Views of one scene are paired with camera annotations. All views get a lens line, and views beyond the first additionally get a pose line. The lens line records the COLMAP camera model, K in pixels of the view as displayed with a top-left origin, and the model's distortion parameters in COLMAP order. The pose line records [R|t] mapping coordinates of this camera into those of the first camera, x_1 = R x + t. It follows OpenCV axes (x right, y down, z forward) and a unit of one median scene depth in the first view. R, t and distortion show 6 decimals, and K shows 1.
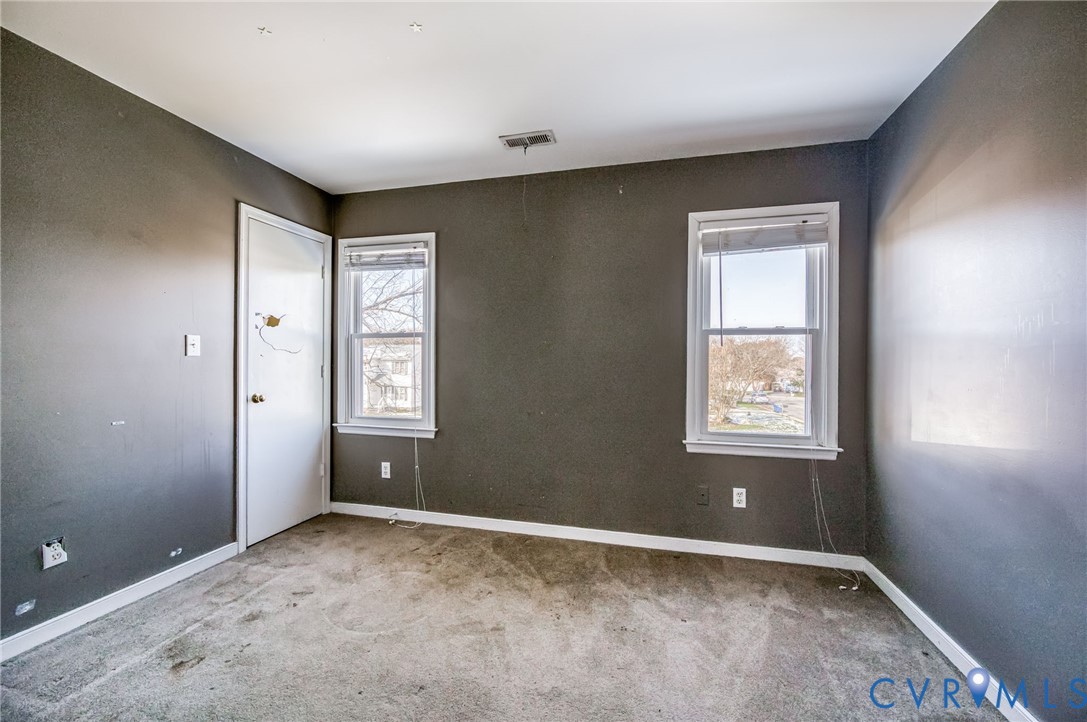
lens RADIAL K [[424.0, 0, 548.2], [0, 424.0, 361.1], [0, 0, 1]] dist [-0.011445, 0.001069]
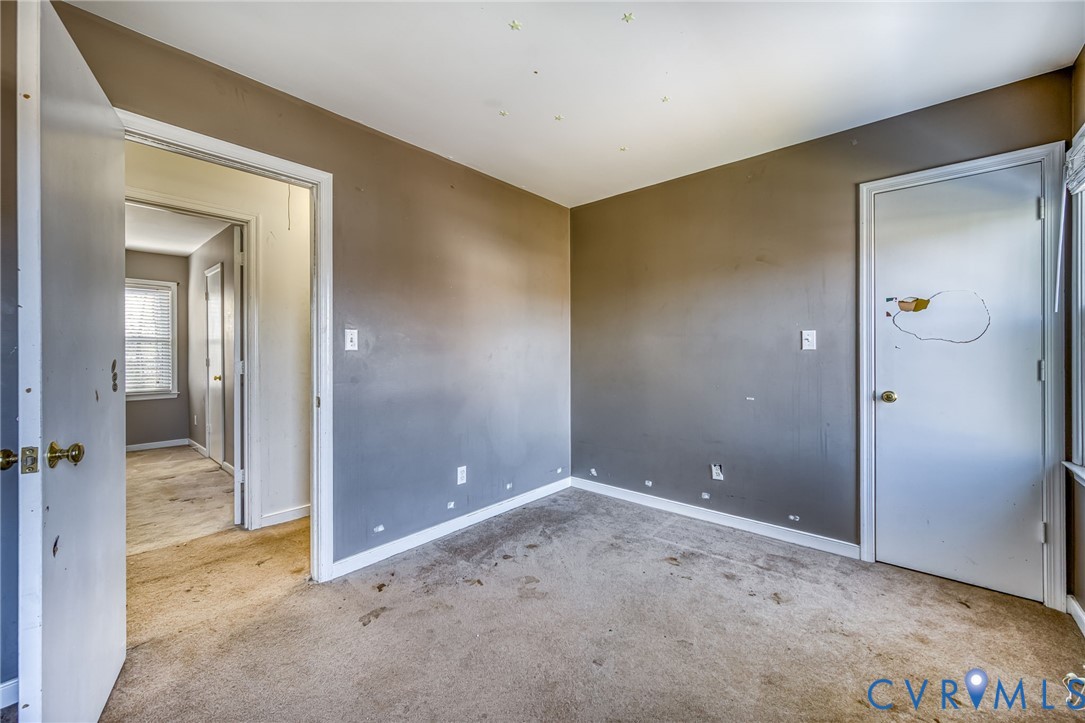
lens RADIAL K [[423.2, 0, 544.4], [0, 423.2, 353.0], [0, 0, 1]] dist [-0.011445, 0.001069]
pose [[-0.443705, -0.002359, -0.896170, 0.356282], [0.000775, 0.999995, -0.003016, 0.000055], [0.896172, -0.002033, -0.443701, 0.676246]]
